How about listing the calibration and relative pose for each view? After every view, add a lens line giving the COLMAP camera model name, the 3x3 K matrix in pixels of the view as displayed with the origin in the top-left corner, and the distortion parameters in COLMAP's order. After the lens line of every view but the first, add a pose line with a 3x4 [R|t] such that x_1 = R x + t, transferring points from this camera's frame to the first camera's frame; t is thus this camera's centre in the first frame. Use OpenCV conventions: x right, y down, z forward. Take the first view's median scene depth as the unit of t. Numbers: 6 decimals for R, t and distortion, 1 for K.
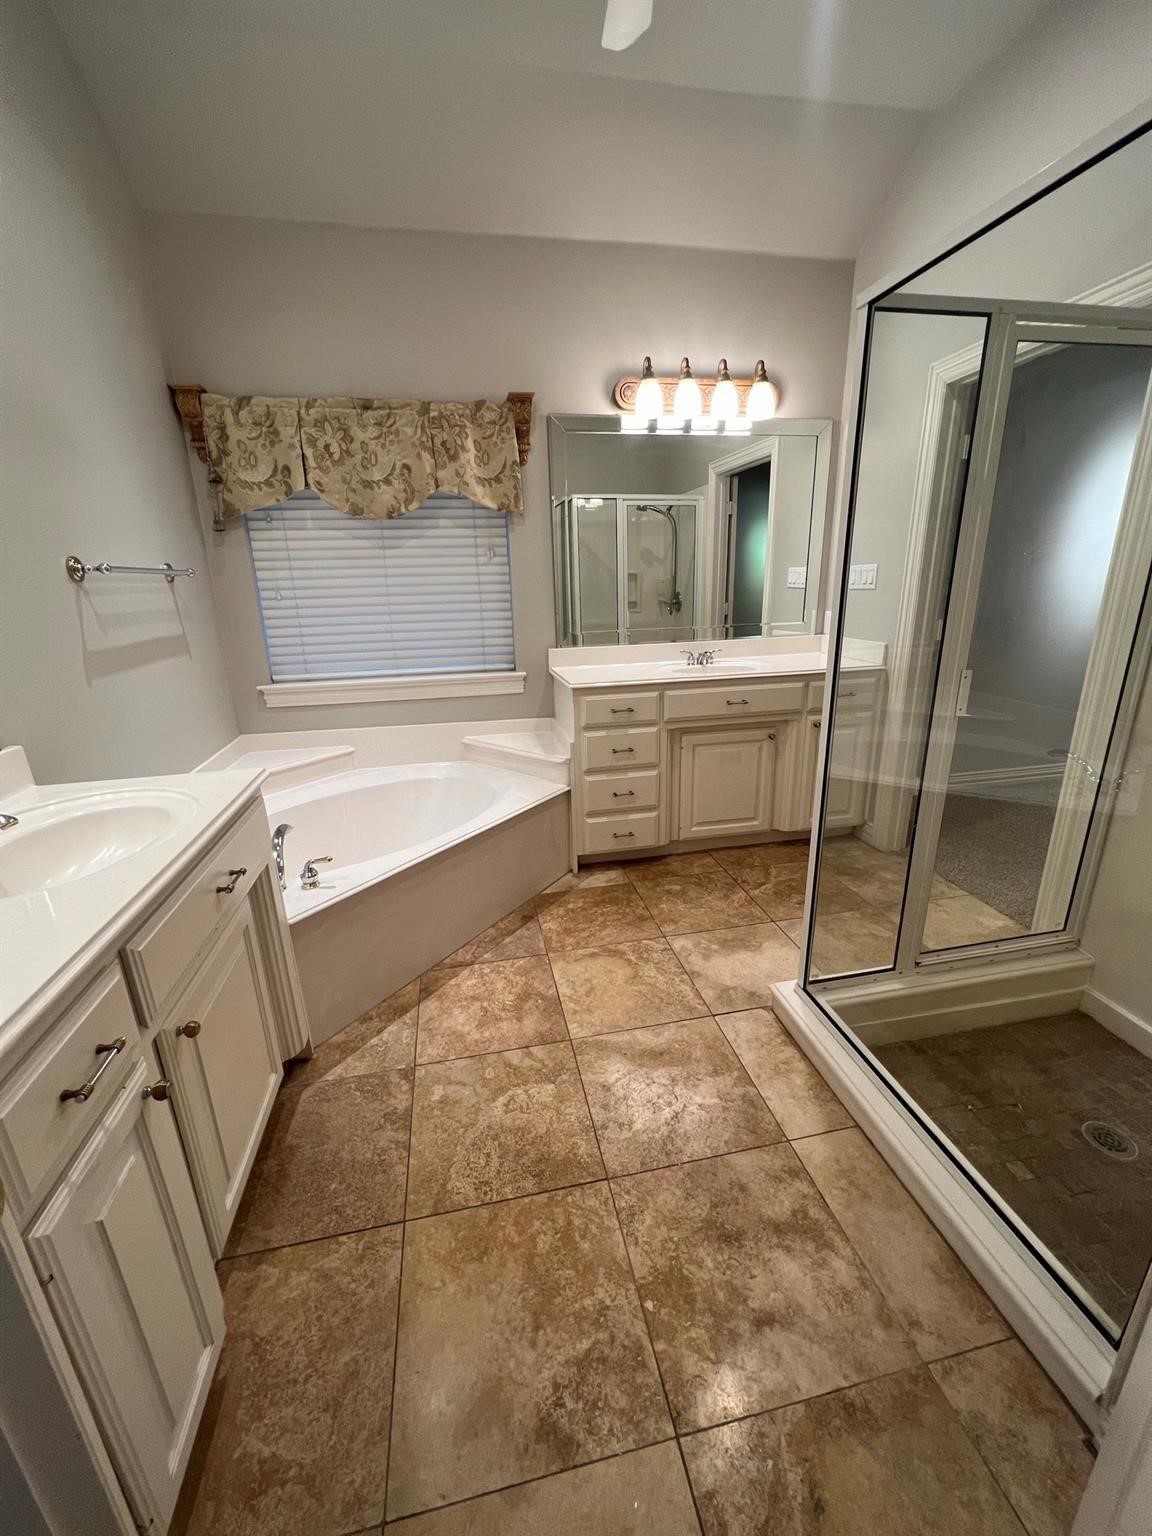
lens RADIAL K [[612.6, 0, 578.8], [0, 612.6, 765.8], [0, 0, 1]] dist [-0.001758, 0.000659]
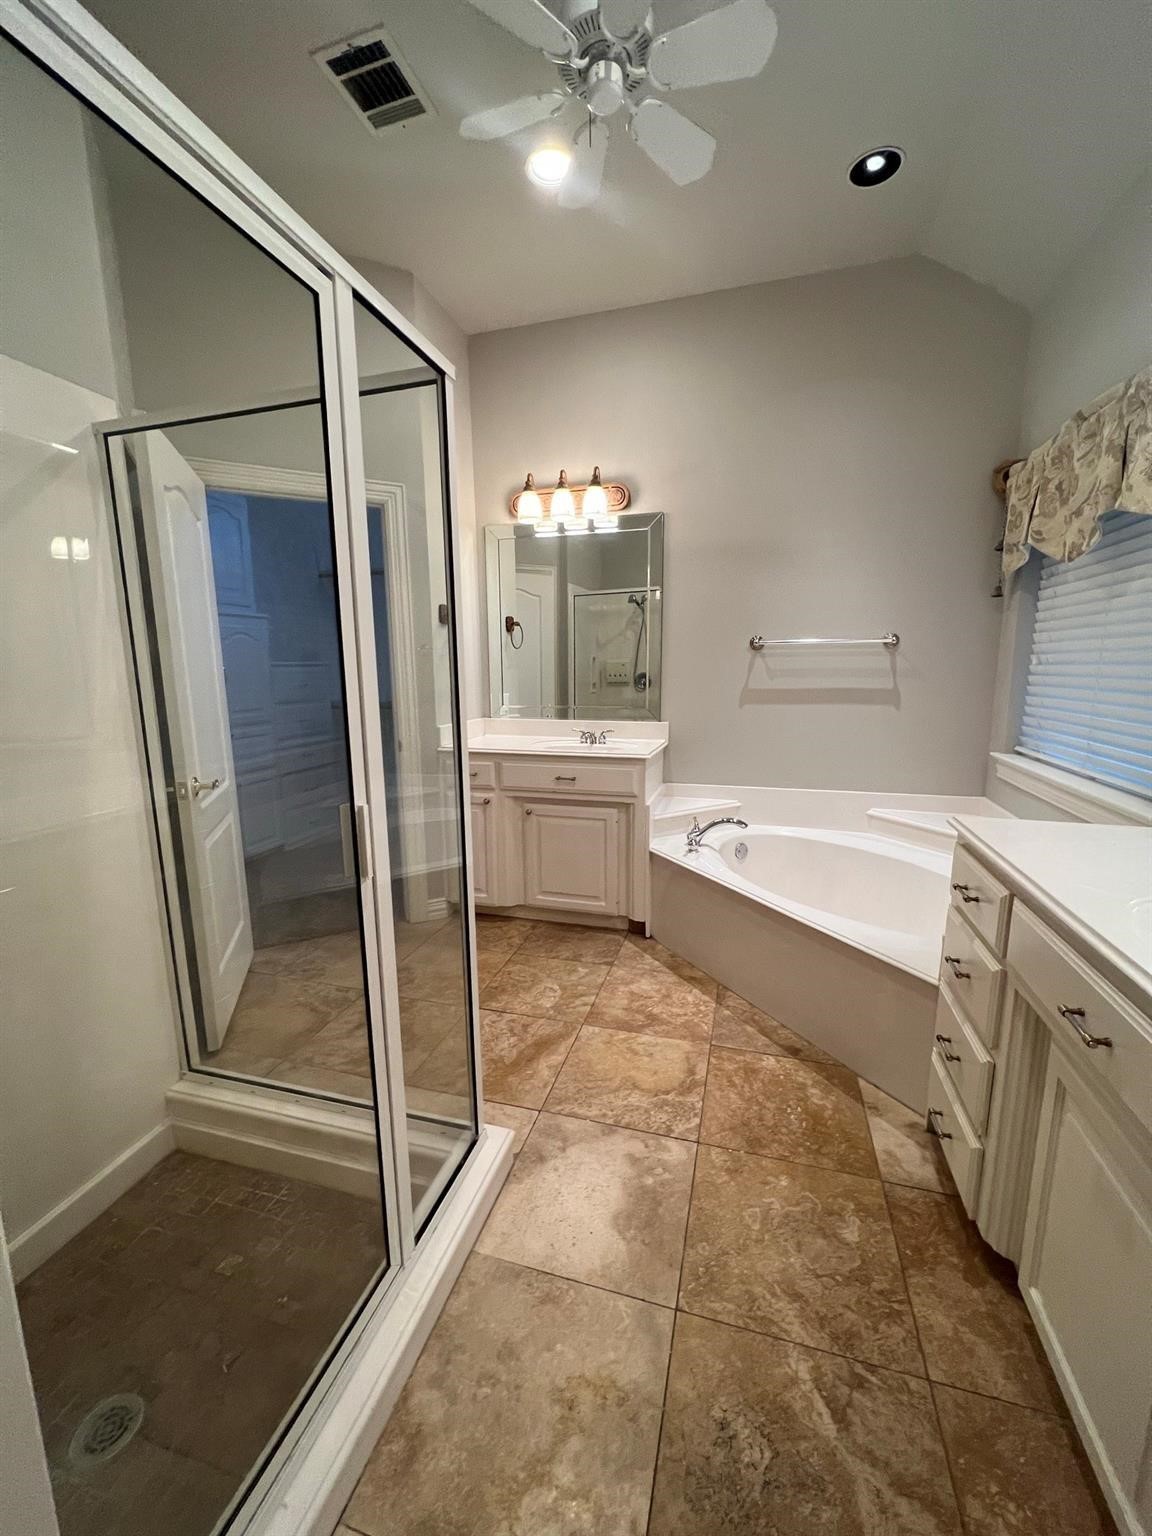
lens RADIAL K [[612.6, 0, 577.5], [0, 612.6, 772.3], [0, 0, 1]] dist [-0.001758, 0.000659]
pose [[-0.469082, 0.183618, -0.863856, 0.809439], [-0.235772, 0.916611, 0.322857, -0.339701], [0.851101, 0.355119, -0.386674, 1.097208]]
